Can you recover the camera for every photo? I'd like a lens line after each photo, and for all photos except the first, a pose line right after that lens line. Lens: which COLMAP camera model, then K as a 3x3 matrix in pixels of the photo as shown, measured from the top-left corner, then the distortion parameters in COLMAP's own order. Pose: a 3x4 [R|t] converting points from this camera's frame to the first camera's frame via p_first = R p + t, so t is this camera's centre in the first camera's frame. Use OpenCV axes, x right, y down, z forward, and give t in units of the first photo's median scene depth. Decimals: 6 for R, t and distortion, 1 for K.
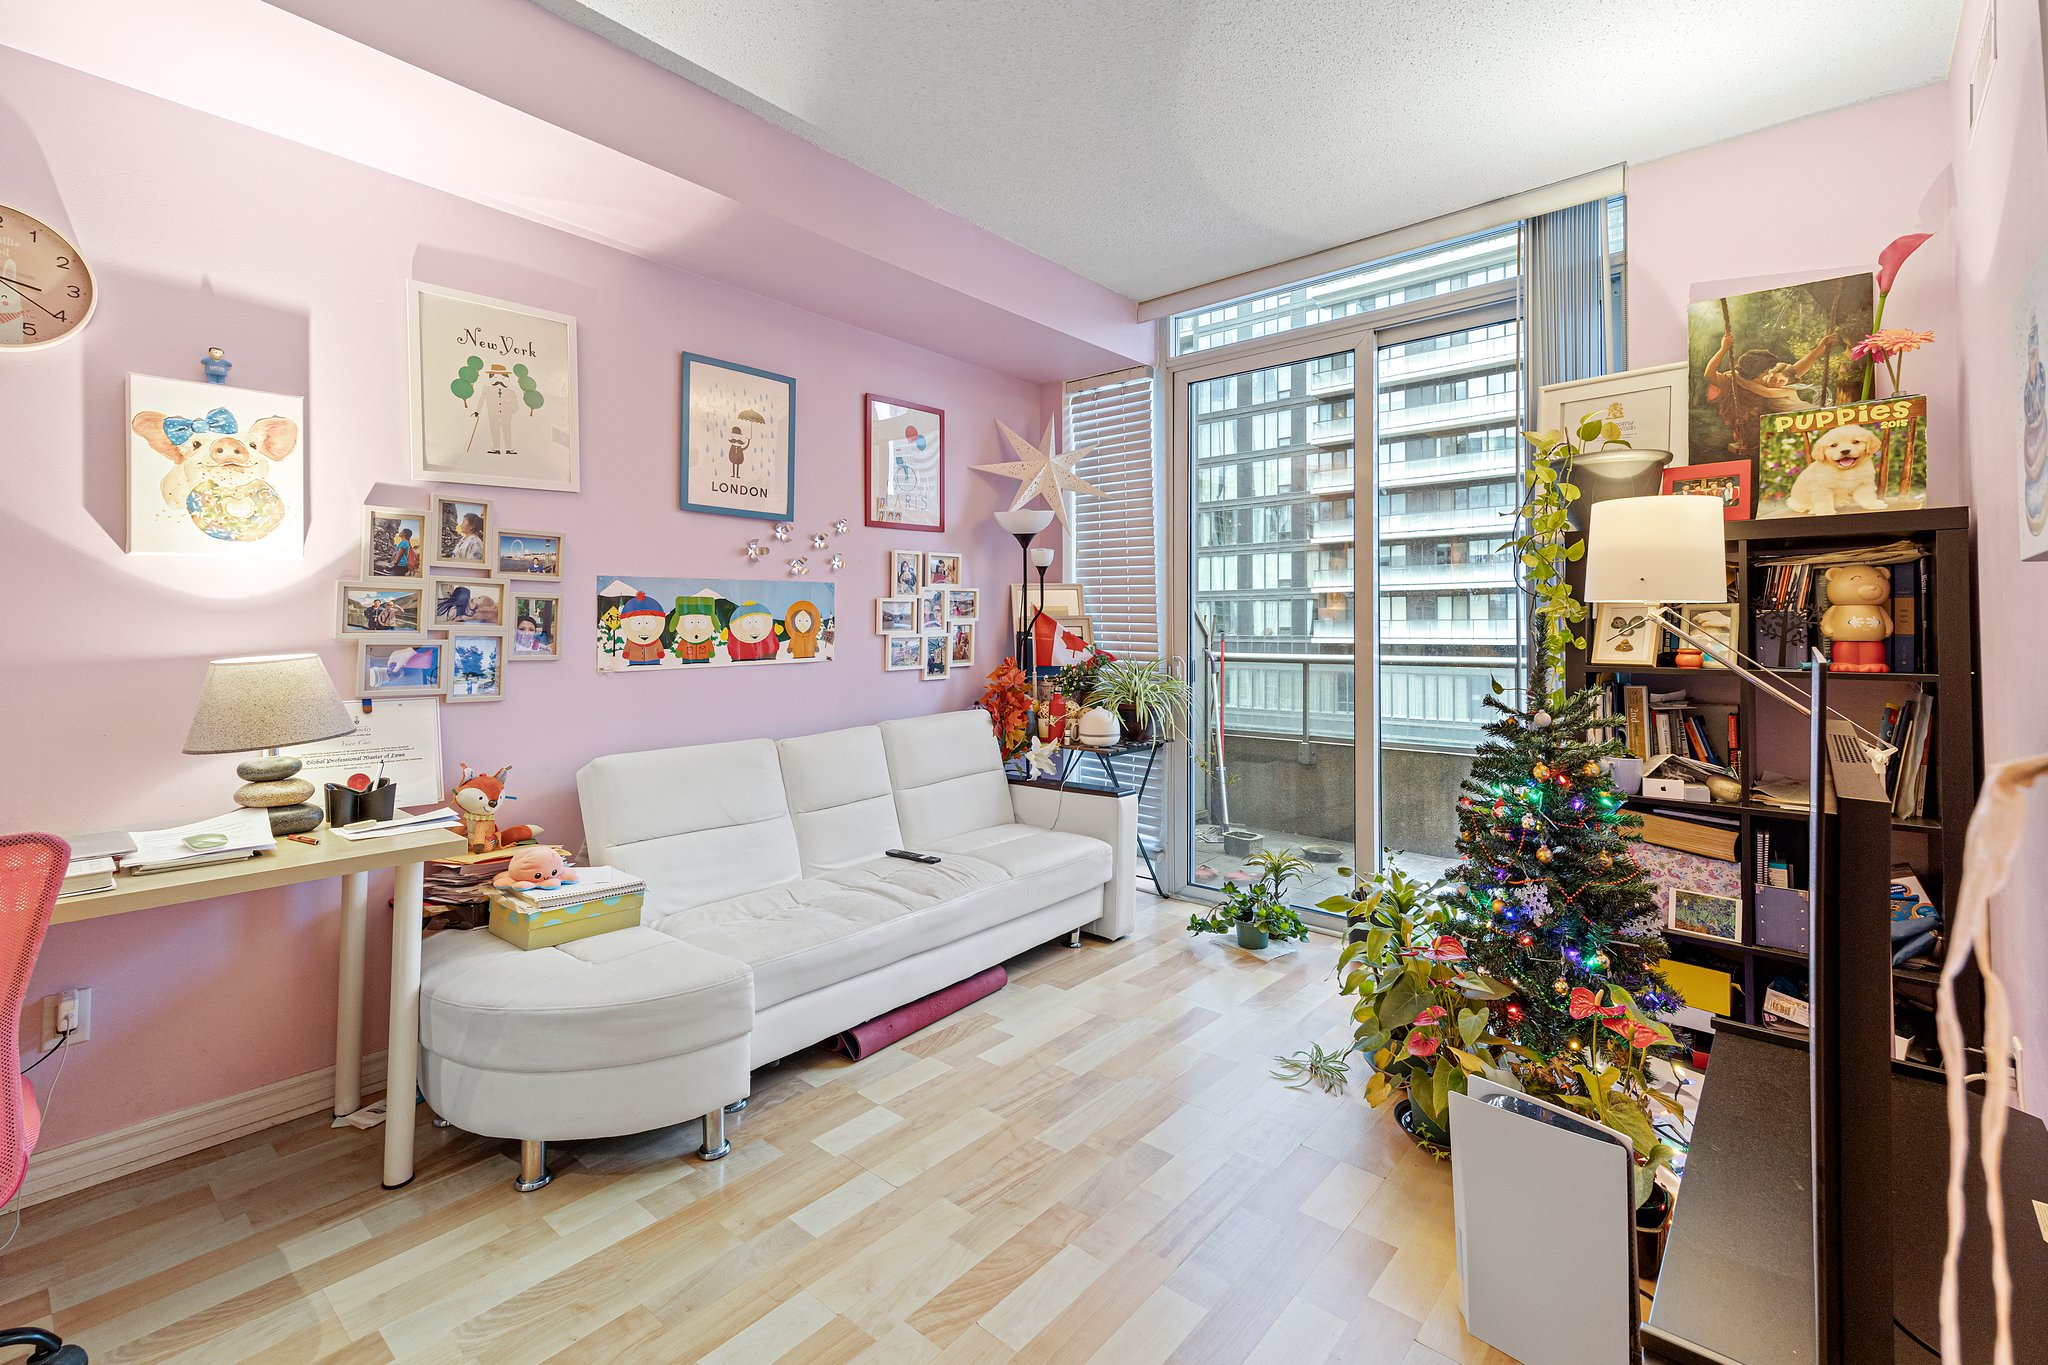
lens RADIAL K [[895.8, 0, 1043.9], [0, 895.8, 600.6], [0, 0, 1]] dist [0.008921, 0.001243]
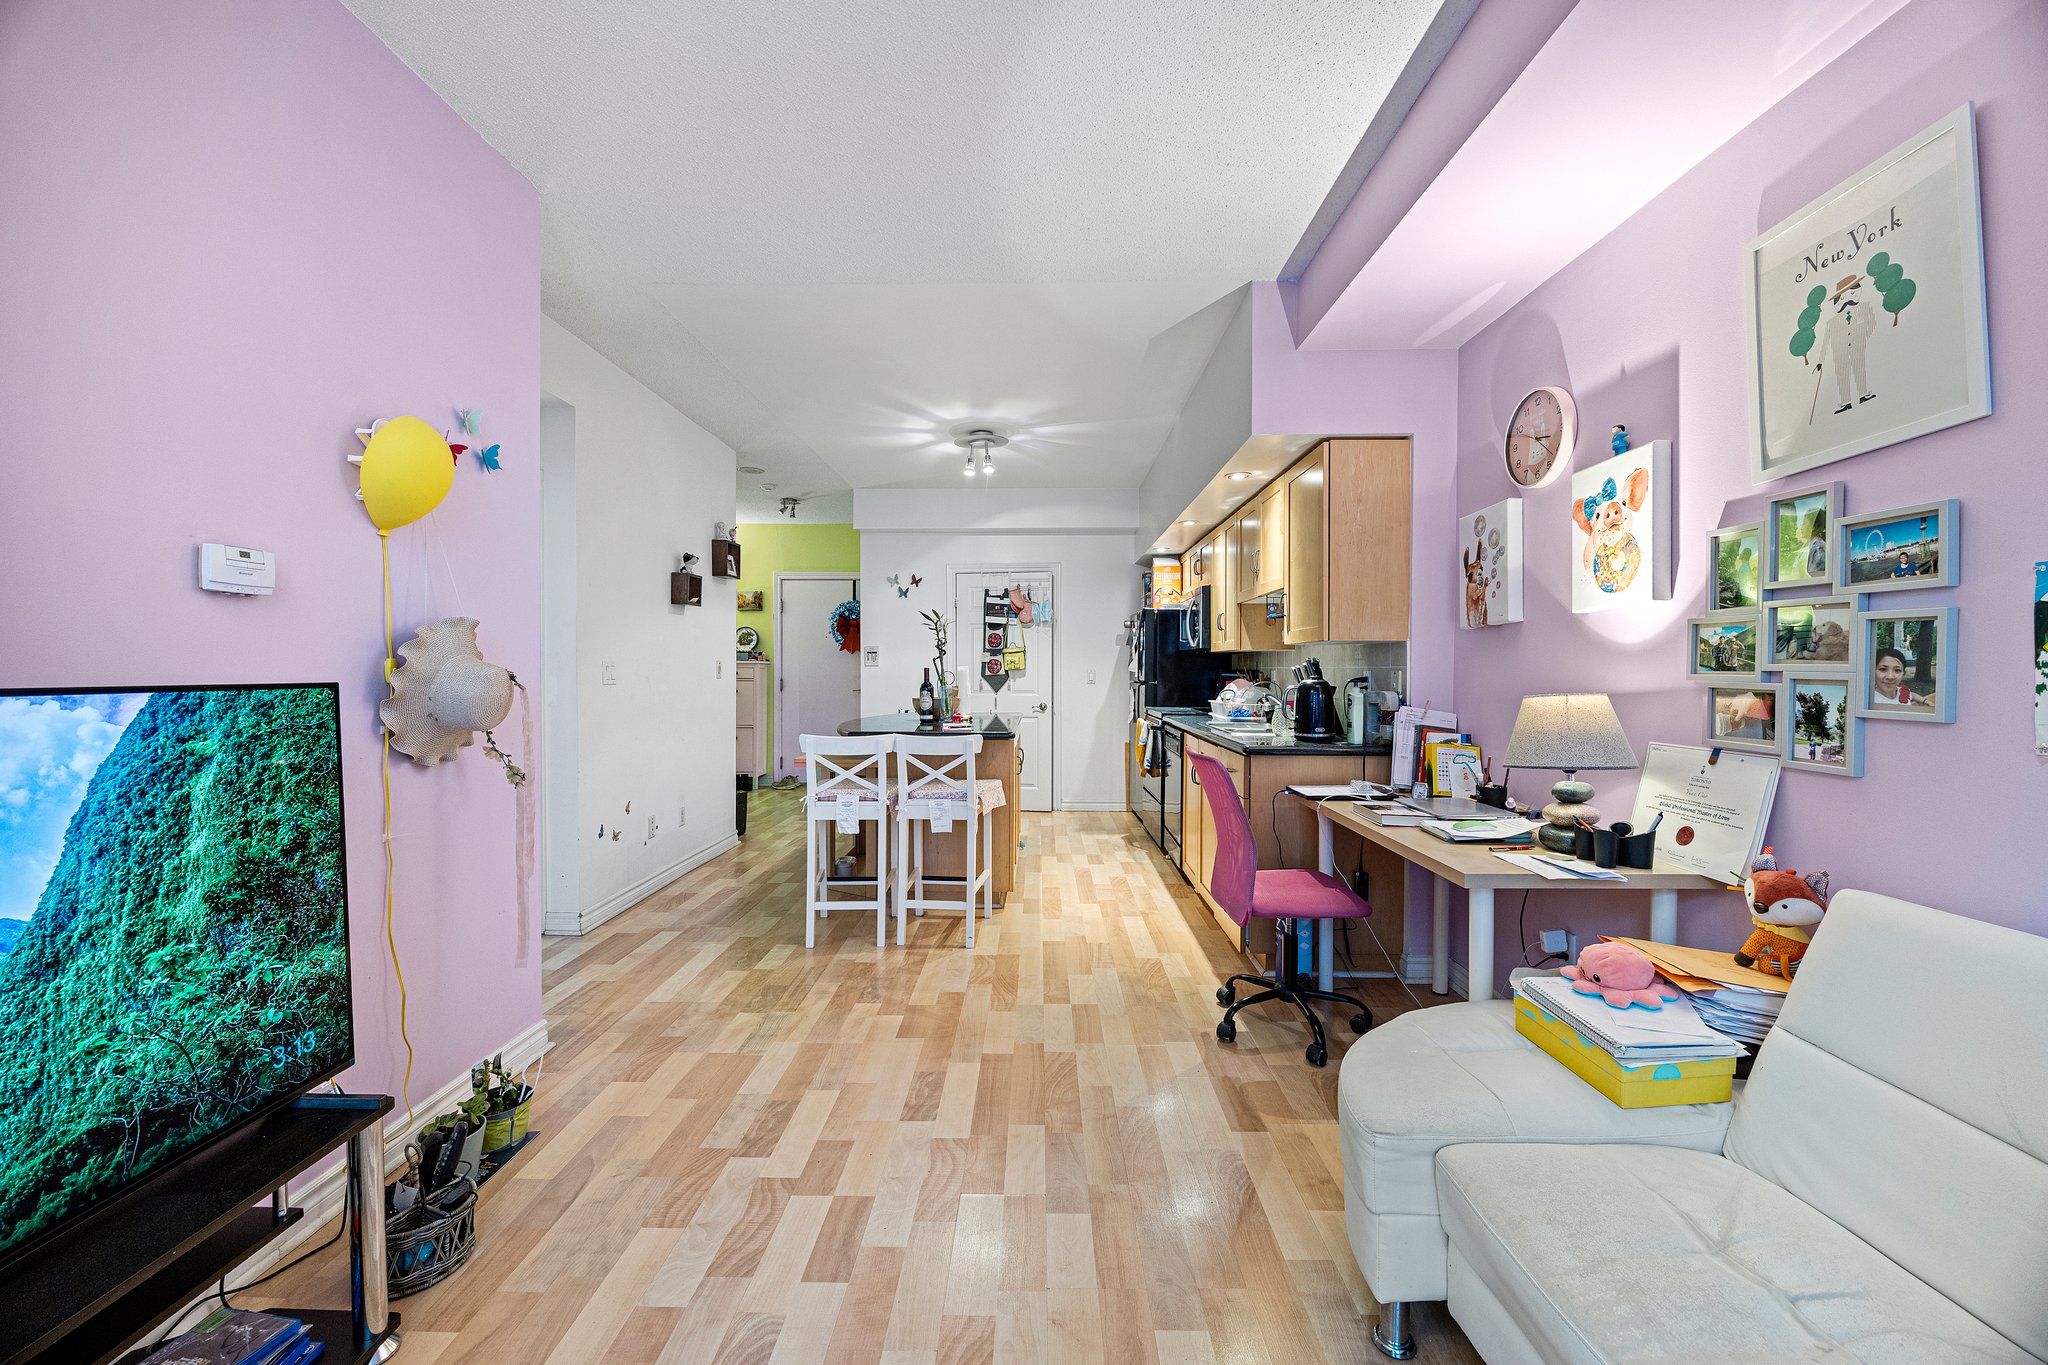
lens RADIAL K [[790.6, 0, 1029.5], [0, 790.6, 679.3], [0, 0, 1]] dist [0.000557, 0.000157]
pose [[-0.770734, 0.002105, -0.637153, 0.243161], [0.016663, 0.999719, -0.016853, 0.038523], [0.636939, -0.023606, -0.770553, 1.056509]]
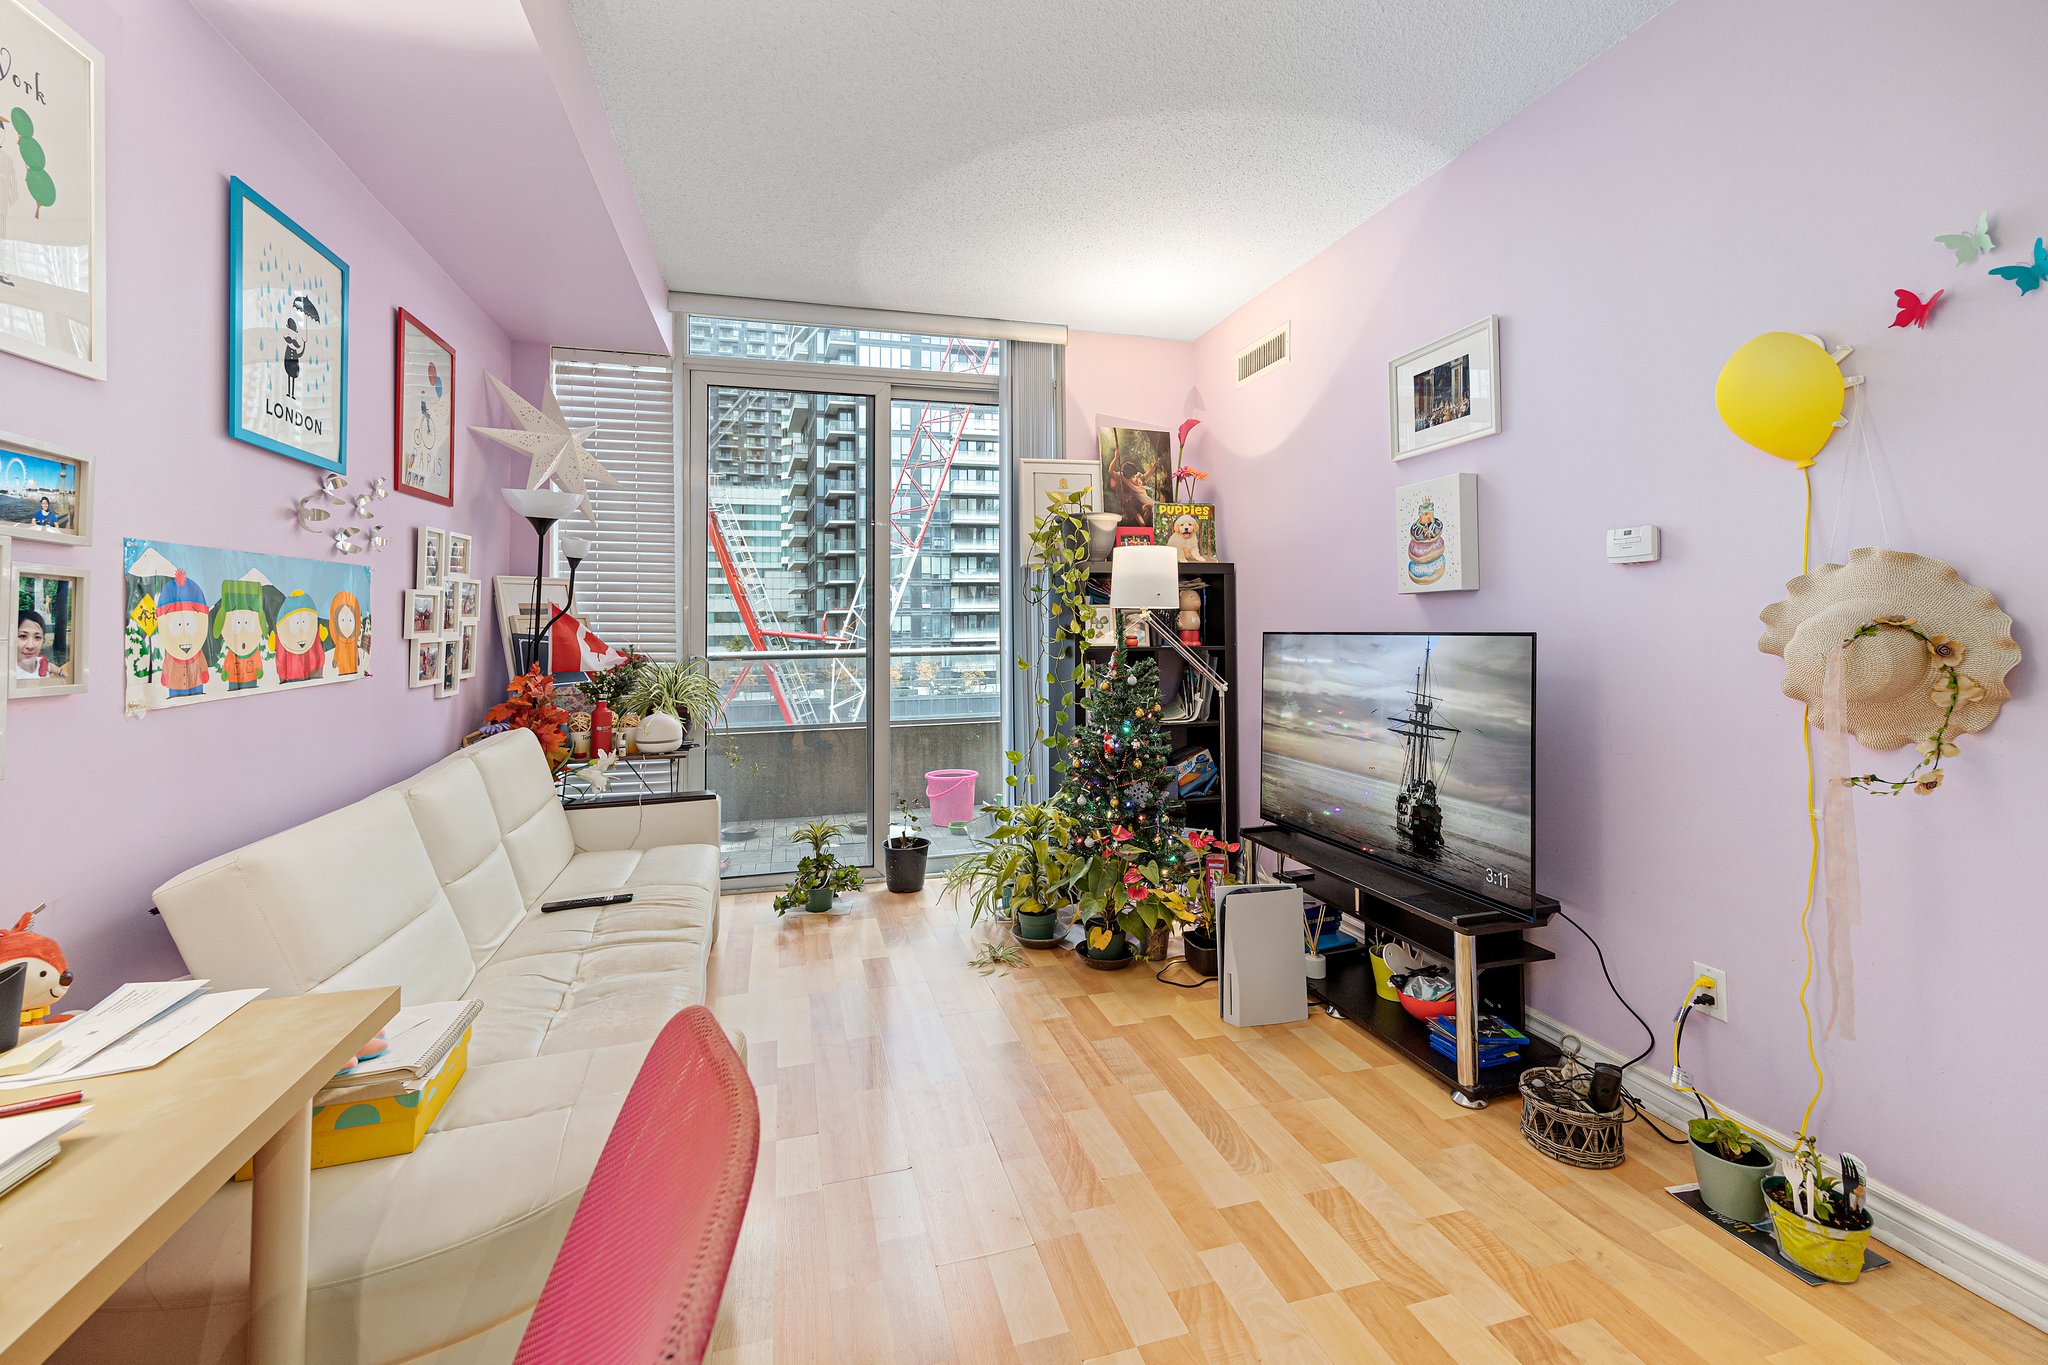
lens RADIAL K [[855.0, 0, 1027.2], [0, 855.0, 602.0], [0, 0, 1]] dist [0.007973, -0.001990]
pose [[0.546379, 0.016381, 0.837378, -0.684784], [-0.017101, 0.999818, -0.008400, 0.006908], [-0.837363, -0.009730, 0.546560, 0.264341]]
